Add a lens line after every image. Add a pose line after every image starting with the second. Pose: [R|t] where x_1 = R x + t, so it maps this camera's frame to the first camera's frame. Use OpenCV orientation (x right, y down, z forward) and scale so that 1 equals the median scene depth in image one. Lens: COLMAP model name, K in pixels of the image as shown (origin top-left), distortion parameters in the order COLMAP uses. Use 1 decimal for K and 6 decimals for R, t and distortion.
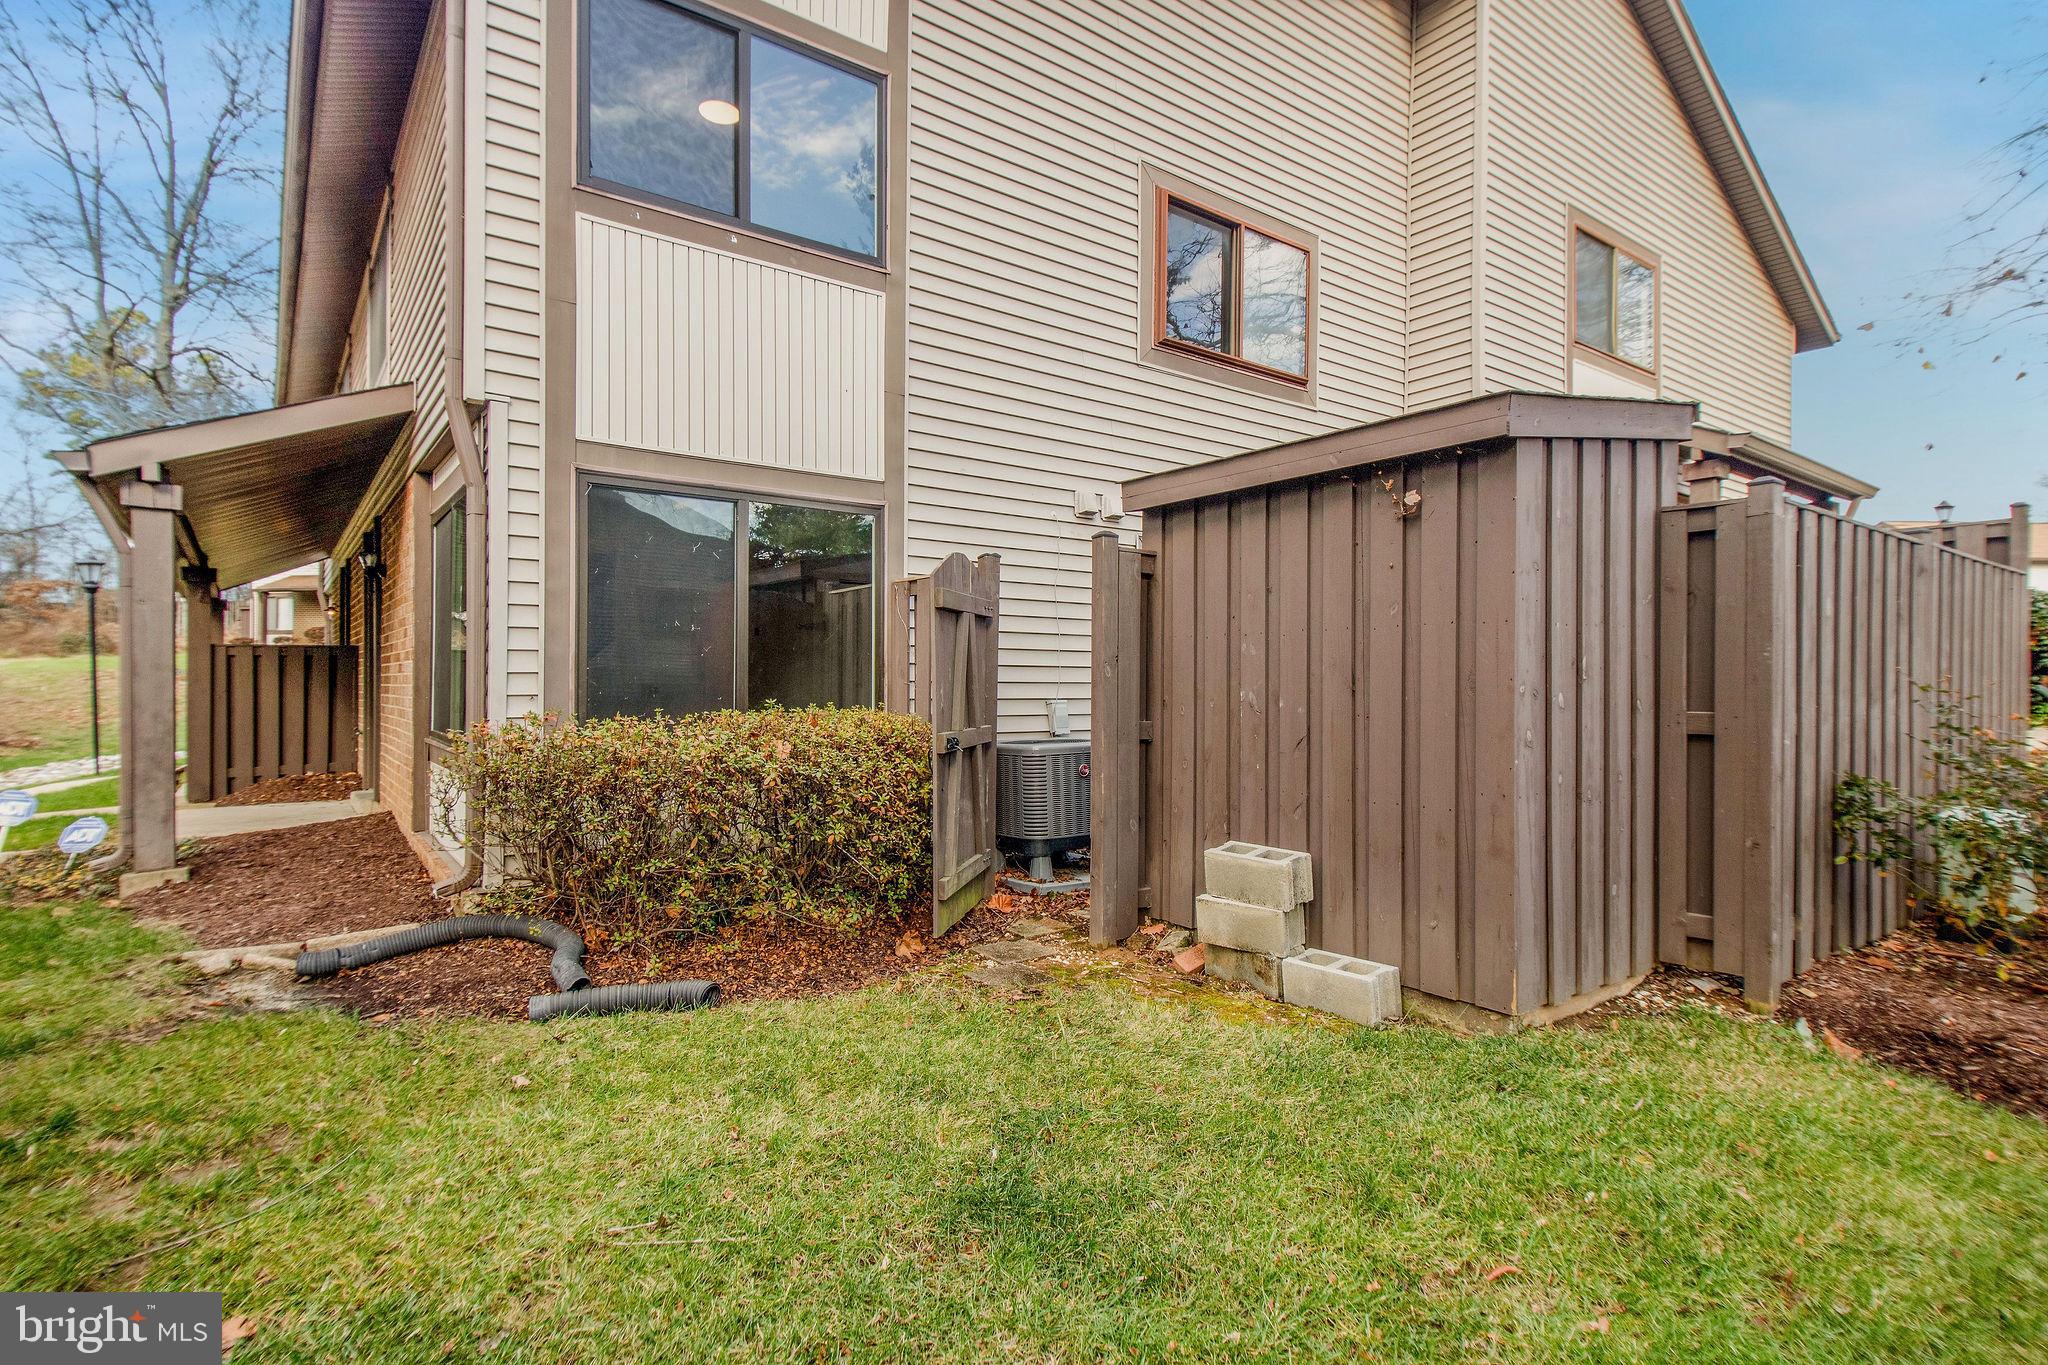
lens RADIAL K [[991.0, 0, 1030.3], [0, 991.0, 685.1], [0, 0, 1]] dist [0.020137, -0.012548]
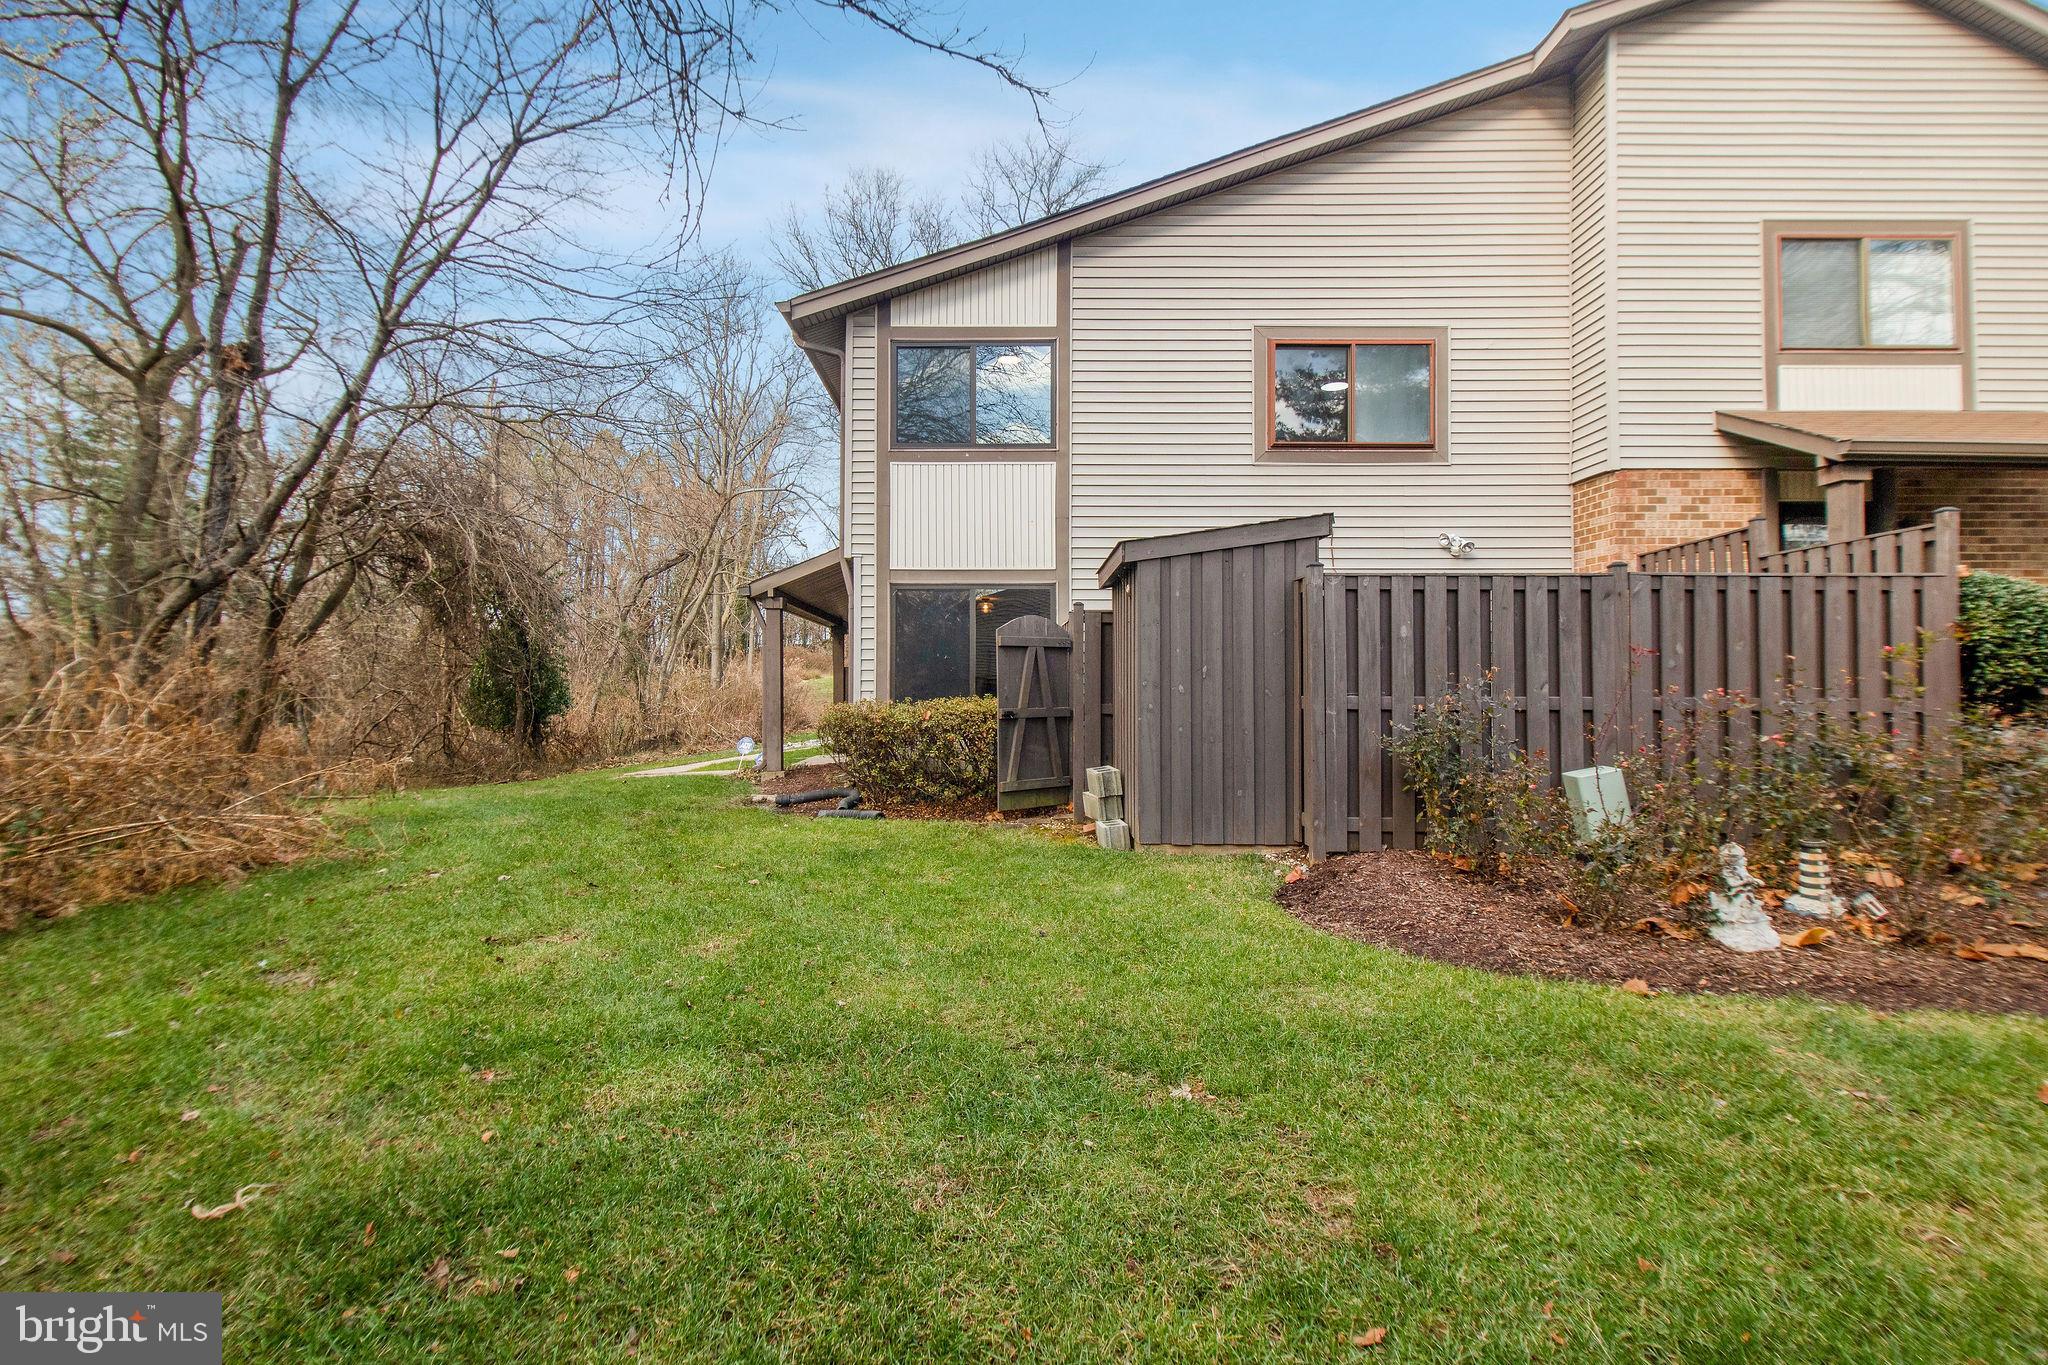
lens RADIAL K [[991.0, 0, 1028.2], [0, 991.0, 666.2], [0, 0, 1]] dist [0.020137, -0.012548]
pose [[0.809582, -0.017628, -0.586743, 1.019234], [-0.001761, 0.999472, -0.032458, 0.025738], [0.587005, 0.027310, 0.809123, -0.526982]]
